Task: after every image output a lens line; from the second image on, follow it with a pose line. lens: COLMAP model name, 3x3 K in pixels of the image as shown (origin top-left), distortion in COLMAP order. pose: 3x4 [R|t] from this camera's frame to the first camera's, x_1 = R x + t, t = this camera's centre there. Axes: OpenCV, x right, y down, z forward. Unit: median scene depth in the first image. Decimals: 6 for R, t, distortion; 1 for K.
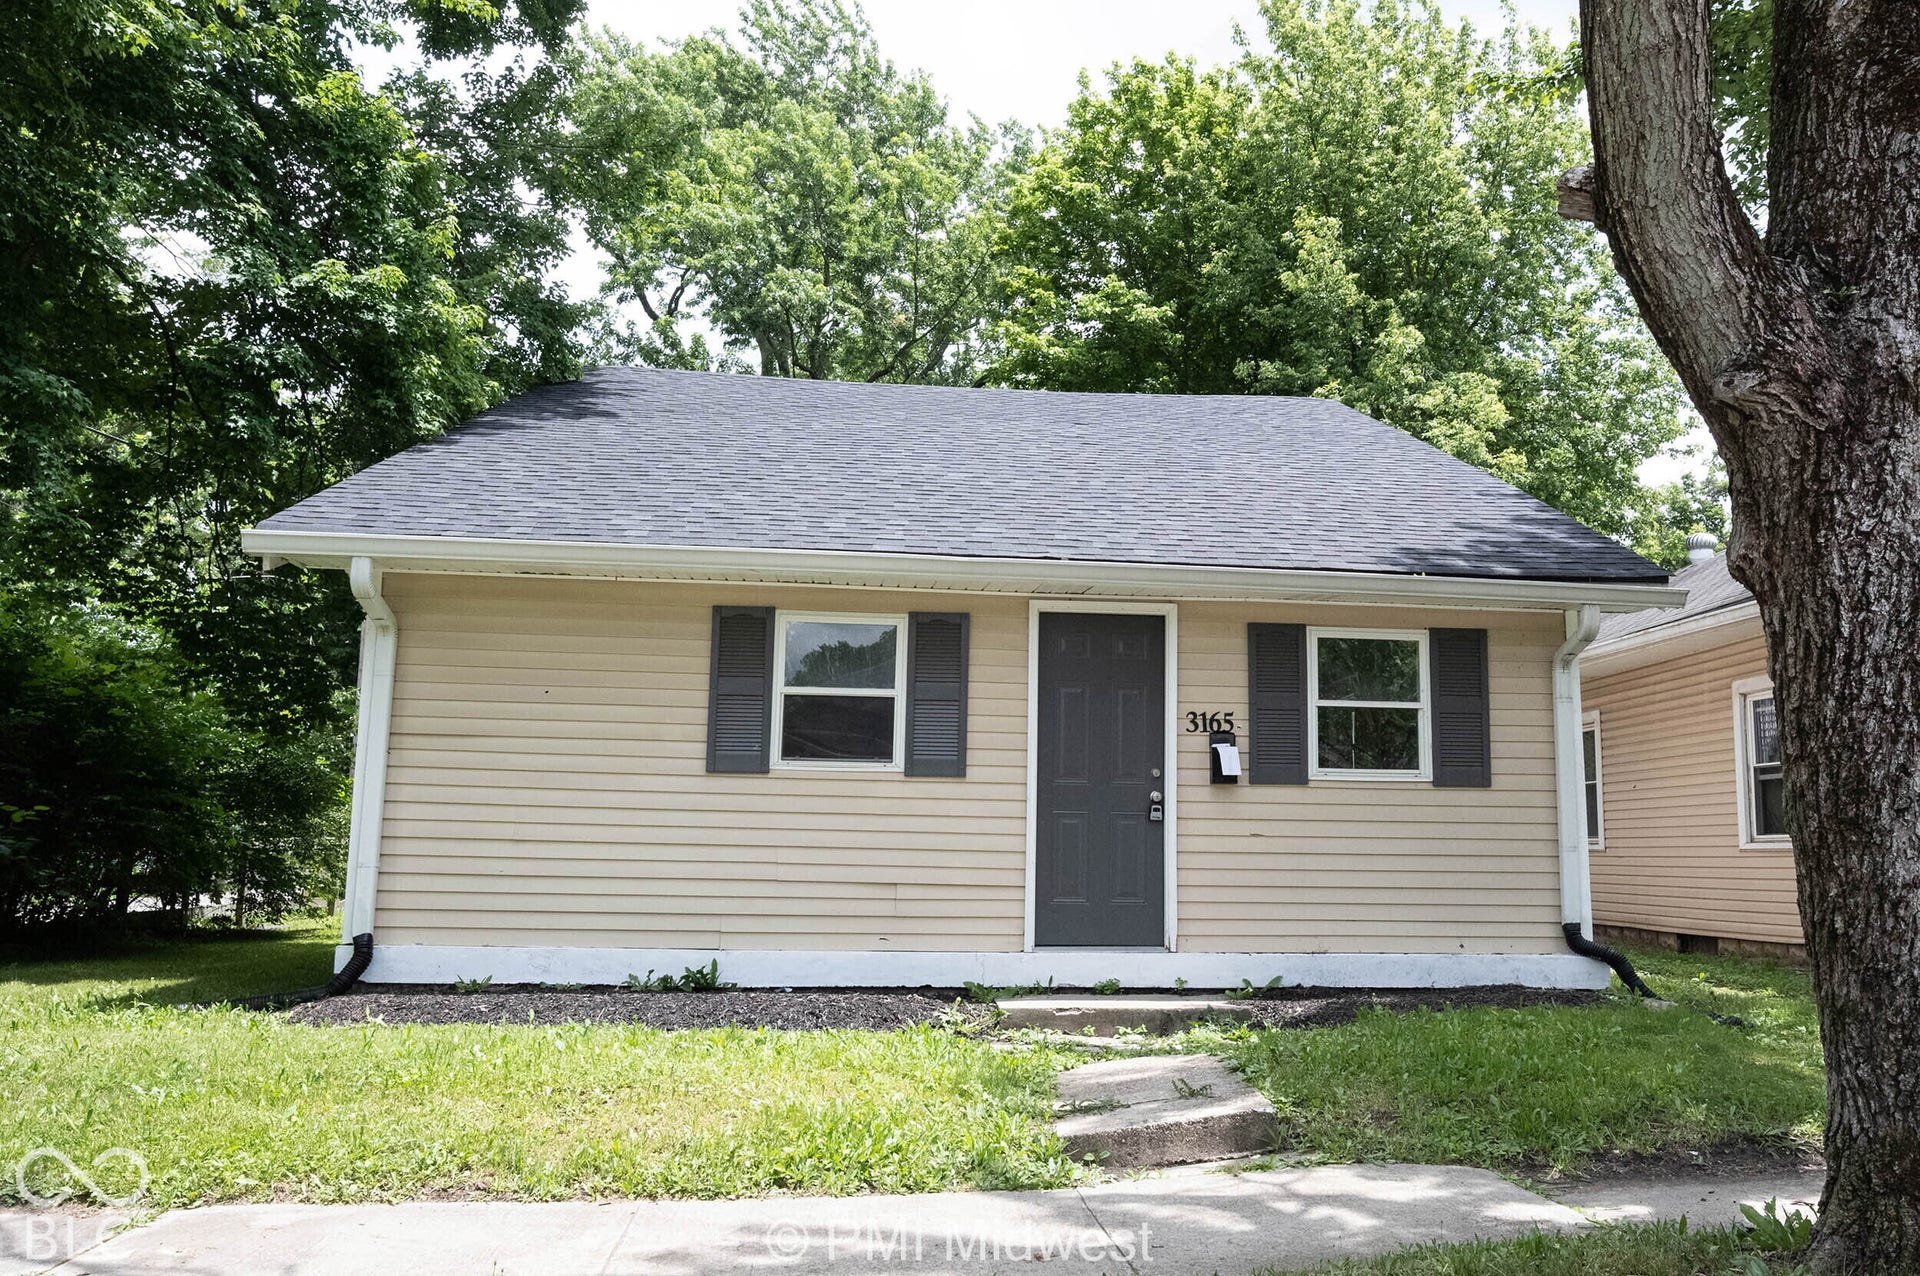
lens RADIAL K [[769.7, 0, 955.5], [0, 769.7, 646.9], [0, 0, 1]] dist [0.001446, 0.000239]
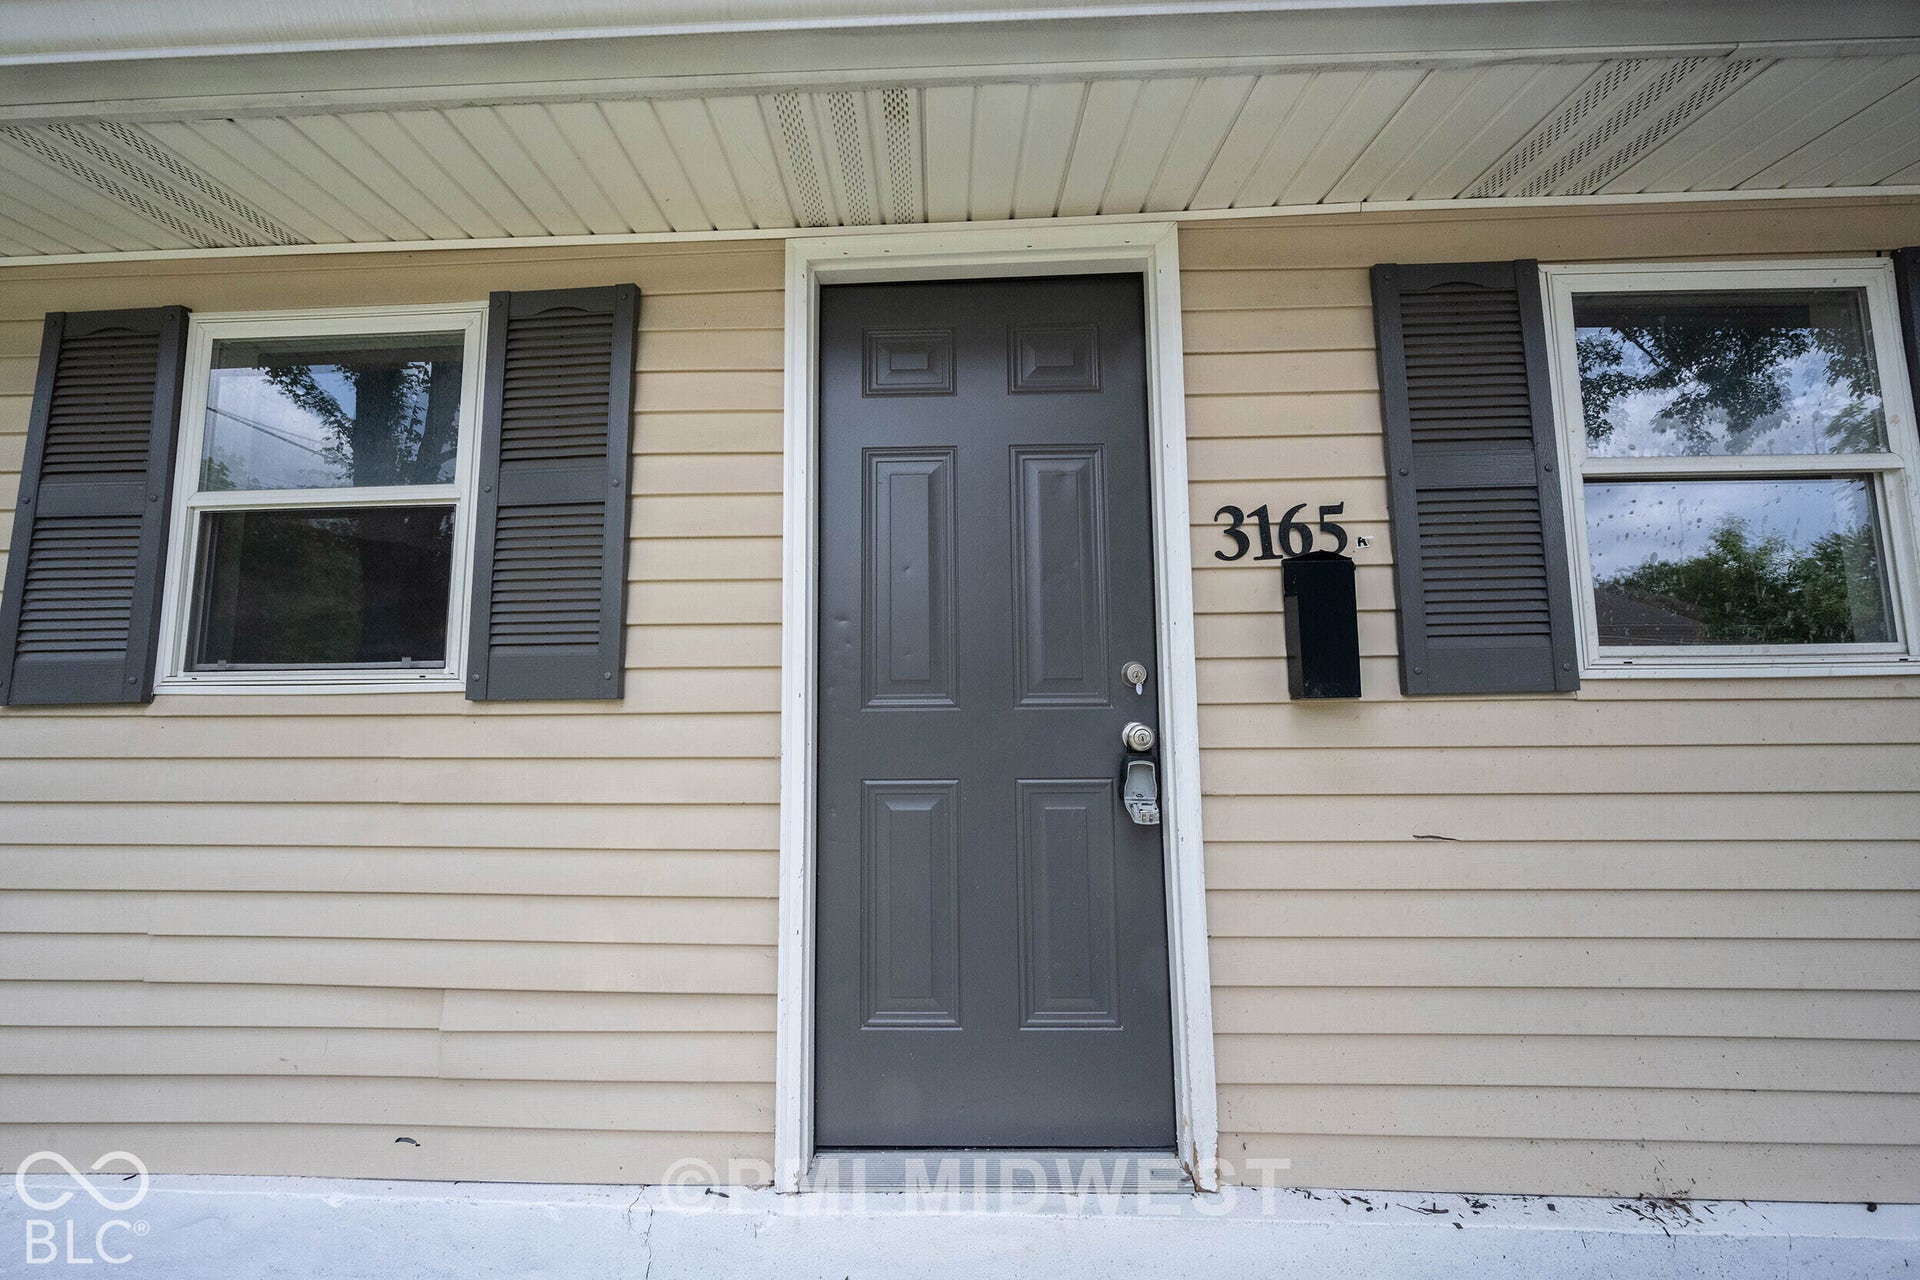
lens RADIAL K [[769.7, 0, 955.5], [0, 769.7, 648.9], [0, 0, 1]] dist [0.001446, 0.000239]
pose [[0.997483, -0.034814, -0.061775, 0.197428], [0.032082, 0.998487, -0.044667, 0.165347], [0.063237, 0.042572, 0.997090, 0.628559]]
